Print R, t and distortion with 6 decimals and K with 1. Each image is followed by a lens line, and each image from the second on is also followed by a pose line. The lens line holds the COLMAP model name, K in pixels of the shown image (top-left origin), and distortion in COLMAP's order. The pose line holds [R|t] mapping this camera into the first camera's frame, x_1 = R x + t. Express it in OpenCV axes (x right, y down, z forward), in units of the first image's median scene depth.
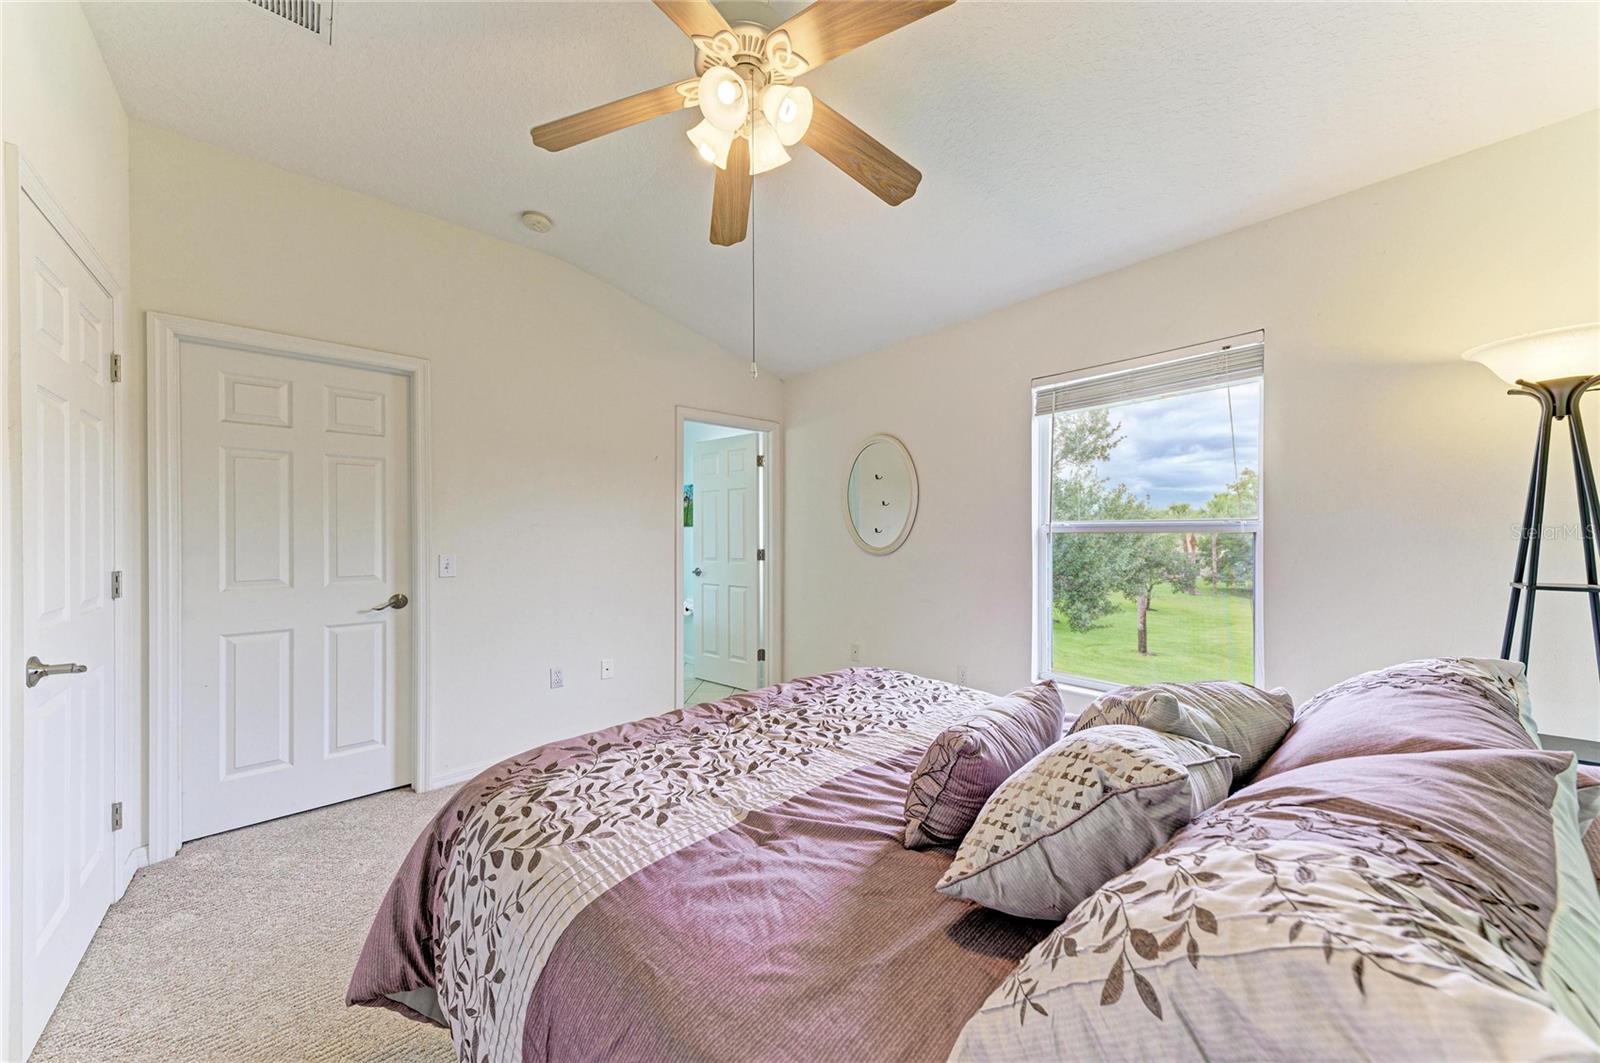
lens RADIAL K [[543.1, 0, 801.5], [0, 543.1, 532.3], [0, 0, 1]] dist [0.019689, -0.005094]
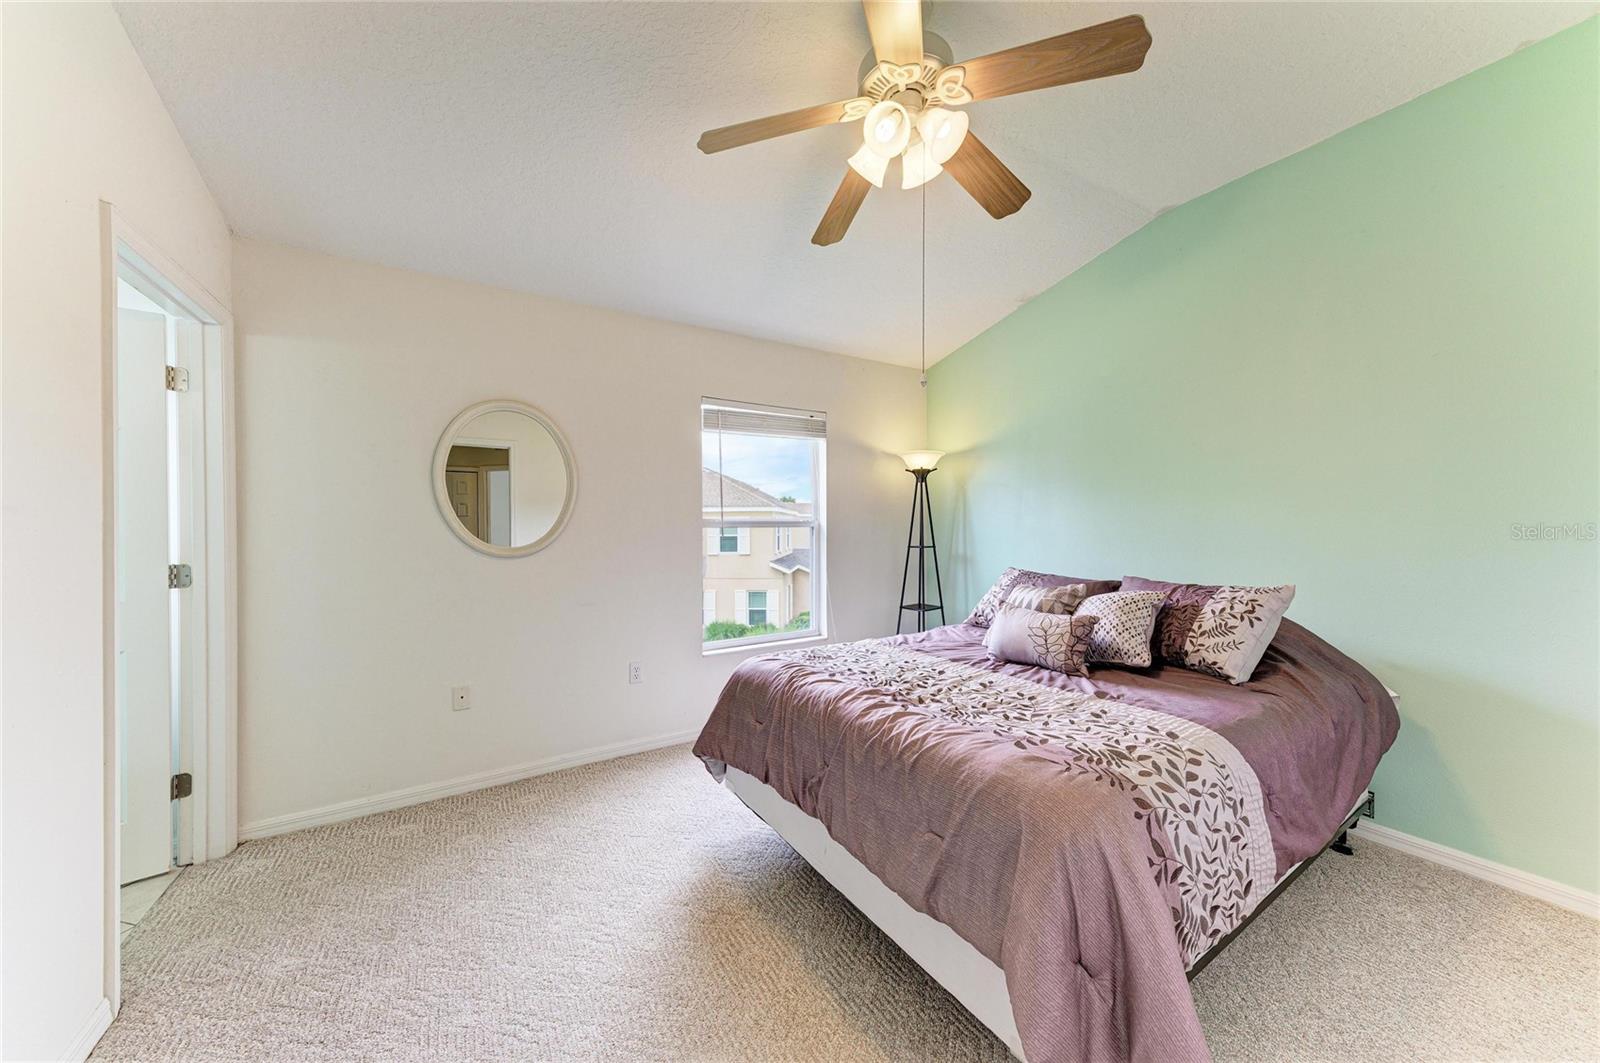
lens RADIAL K [[543.1, 0, 801.5], [0, 543.1, 532.3], [0, 0, 1]] dist [0.019689, -0.005094]
pose [[0.183847, -0.006416, 0.982934, -1.218246], [0.005627, 0.999969, 0.005475, 0.010830], [-0.982939, 0.004525, 0.183878, 1.023484]]
